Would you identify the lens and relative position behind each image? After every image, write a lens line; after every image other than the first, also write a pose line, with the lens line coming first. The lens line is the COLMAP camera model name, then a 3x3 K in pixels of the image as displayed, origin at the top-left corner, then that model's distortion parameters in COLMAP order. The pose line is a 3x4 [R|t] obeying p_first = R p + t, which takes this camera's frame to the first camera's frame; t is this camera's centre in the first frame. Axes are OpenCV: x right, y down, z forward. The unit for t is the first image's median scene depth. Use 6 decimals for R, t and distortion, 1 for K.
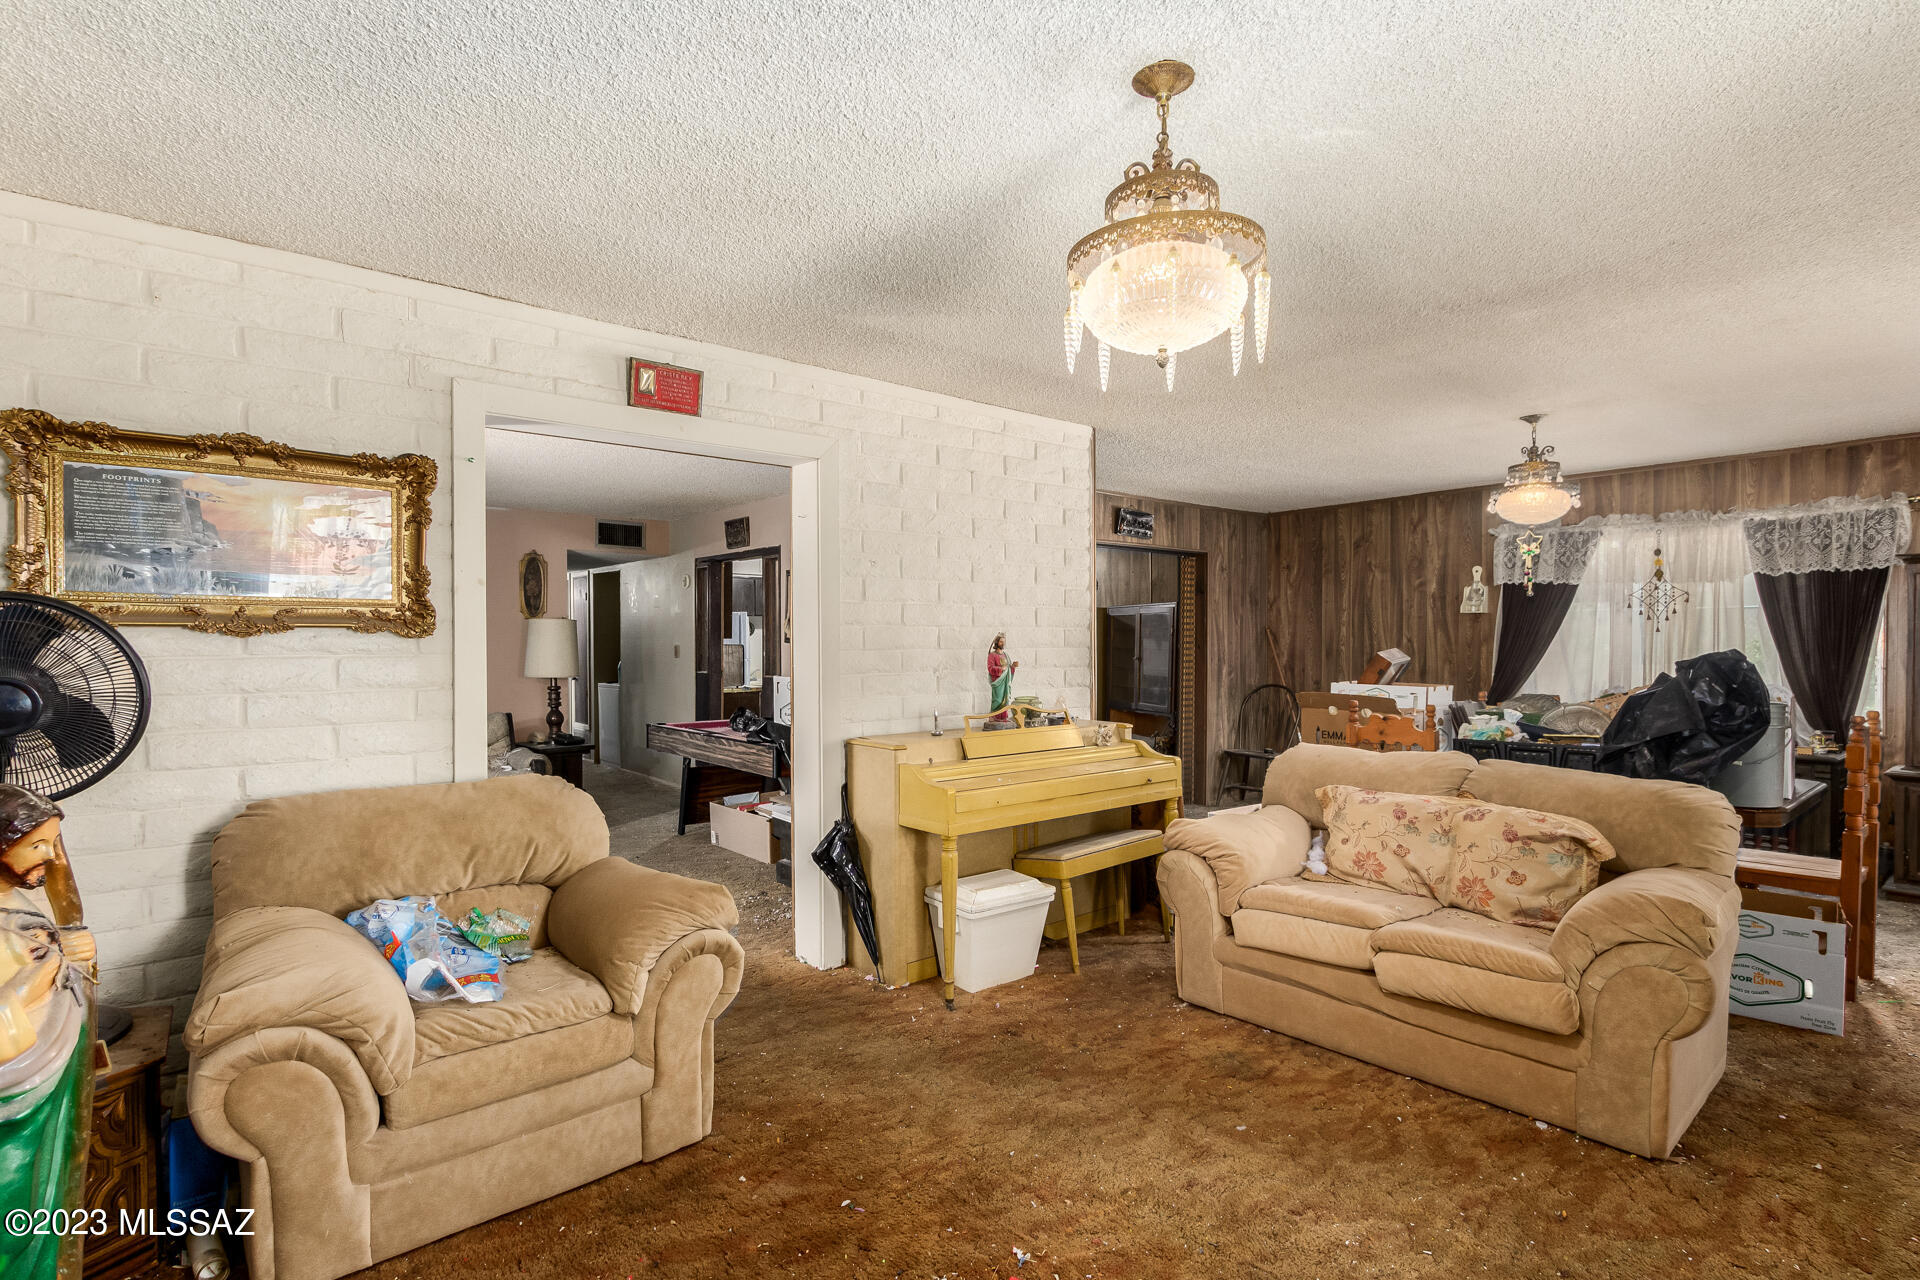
lens RADIAL K [[928.9, 0, 960.0], [0, 928.9, 640.0], [0, 0, 1]] dist [0.004001, 0.000667]
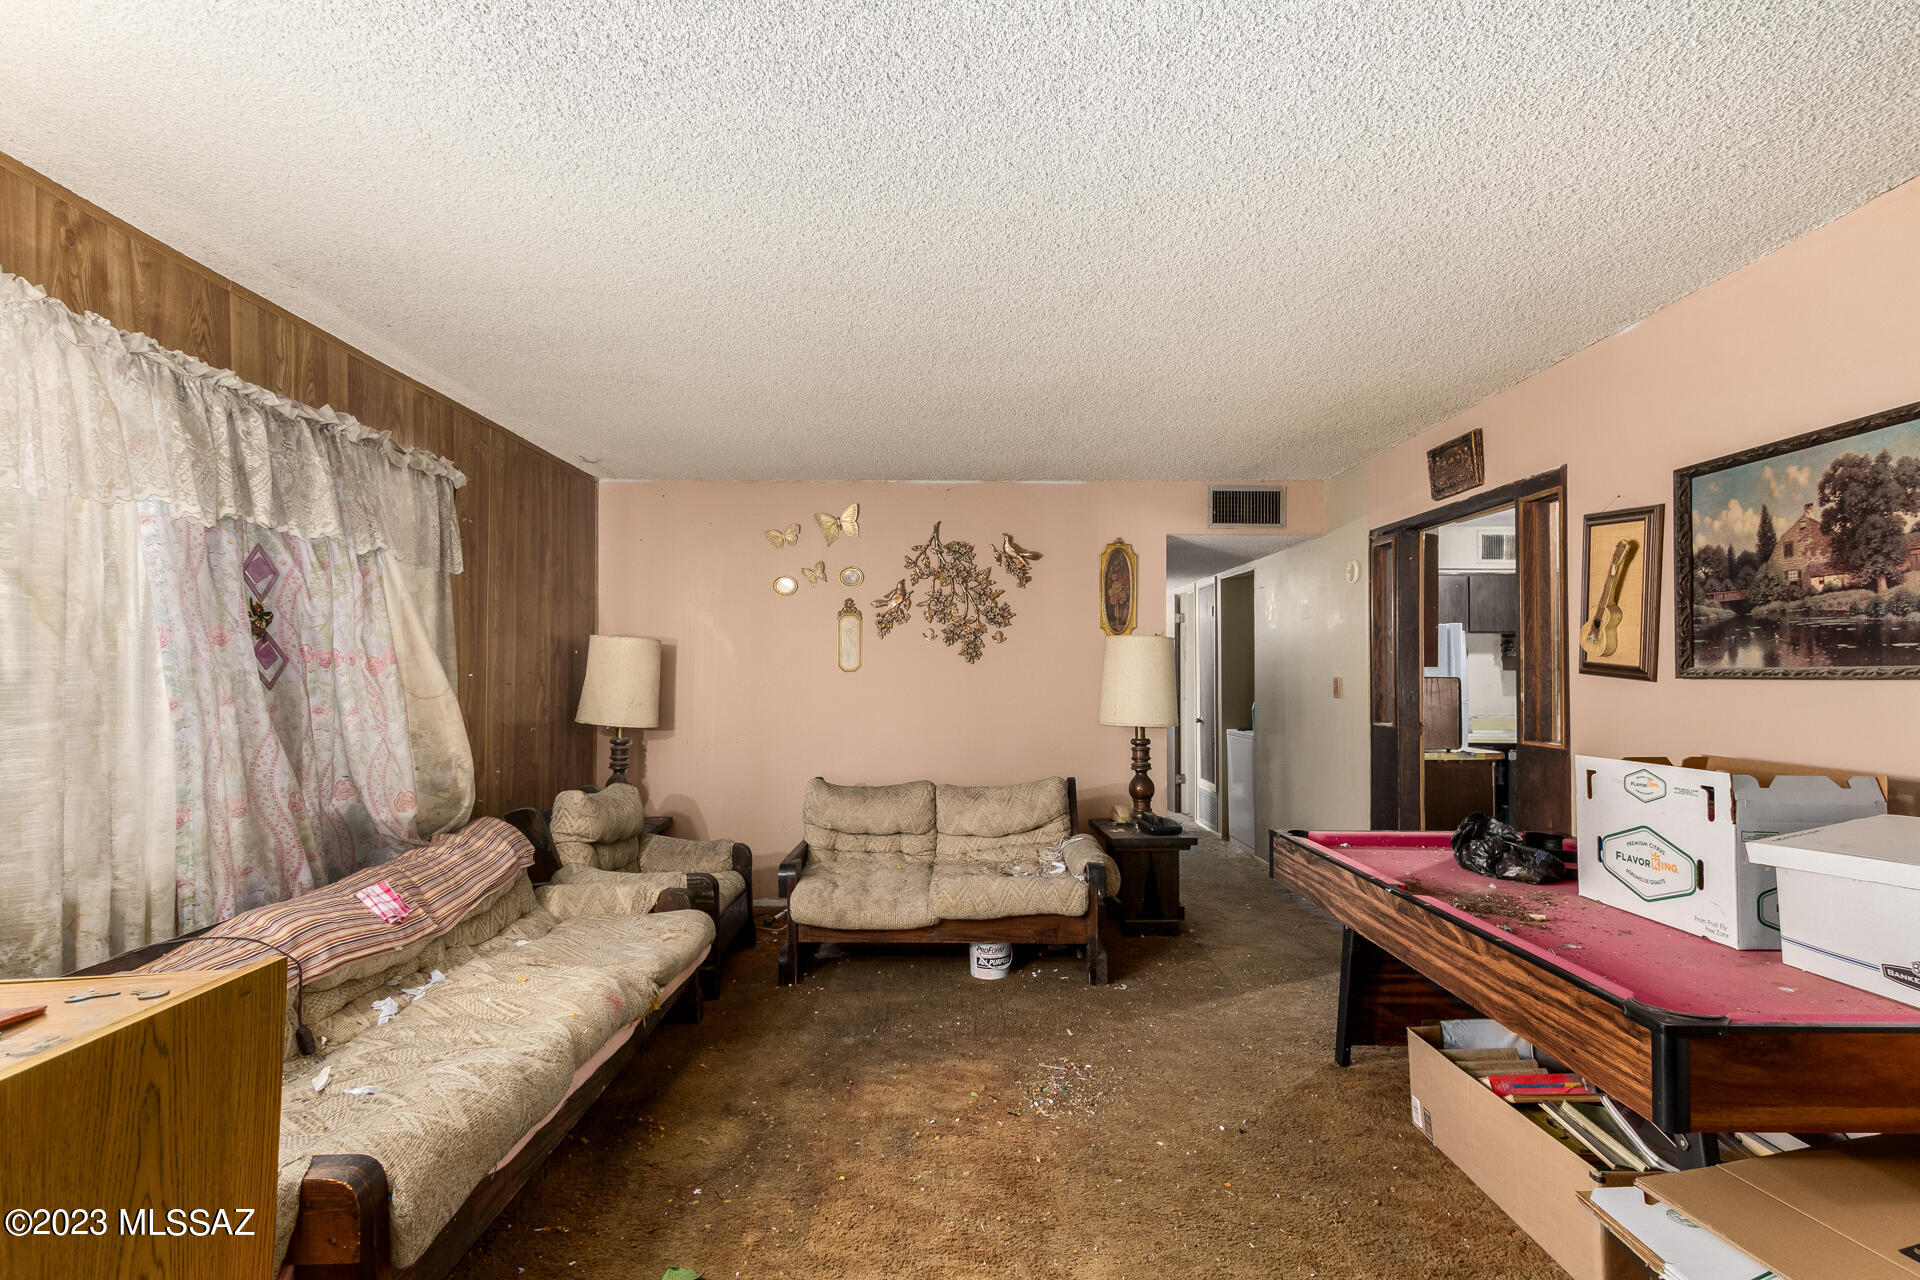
lens RADIAL K [[898.6, 0, 934.5], [0, 898.6, 658.3], [0, 0, 1]] dist [0.001951, 0.000301]
pose [[0.747467, -0.006263, -0.664269, -0.117176], [-0.004534, 0.999884, -0.014530, 0.002527], [0.664283, 0.013872, 0.747352, 0.405804]]
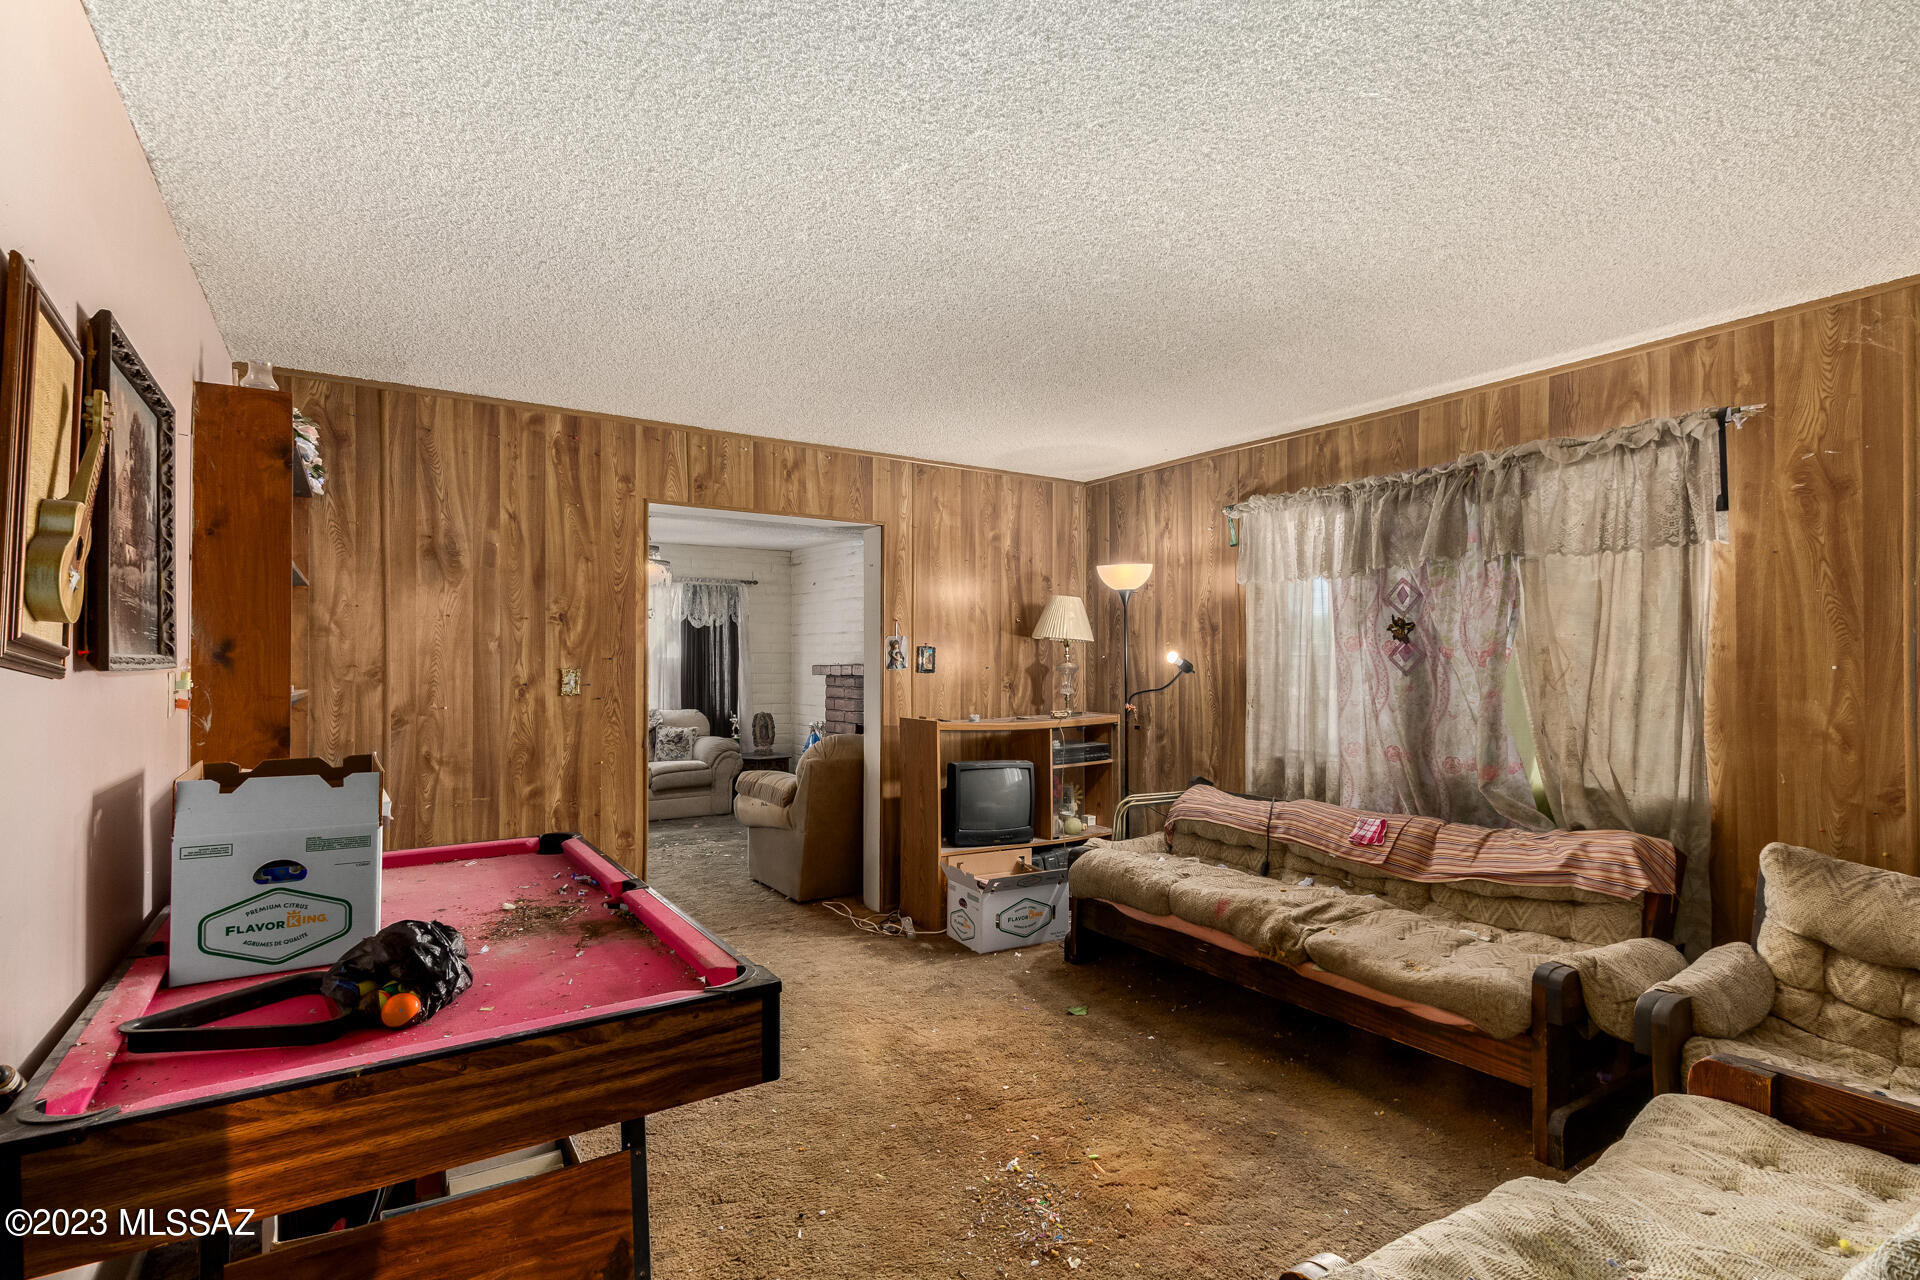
lens RADIAL K [[898.6, 0, 934.5], [0, 898.6, 658.3], [0, 0, 1]] dist [0.001951, 0.000301]
pose [[-0.987979, 0.003200, 0.154557, -0.348868], [0.003270, 0.999995, 0.000202, -0.000217], [-0.154555, 0.000704, -0.987984, 1.023548]]
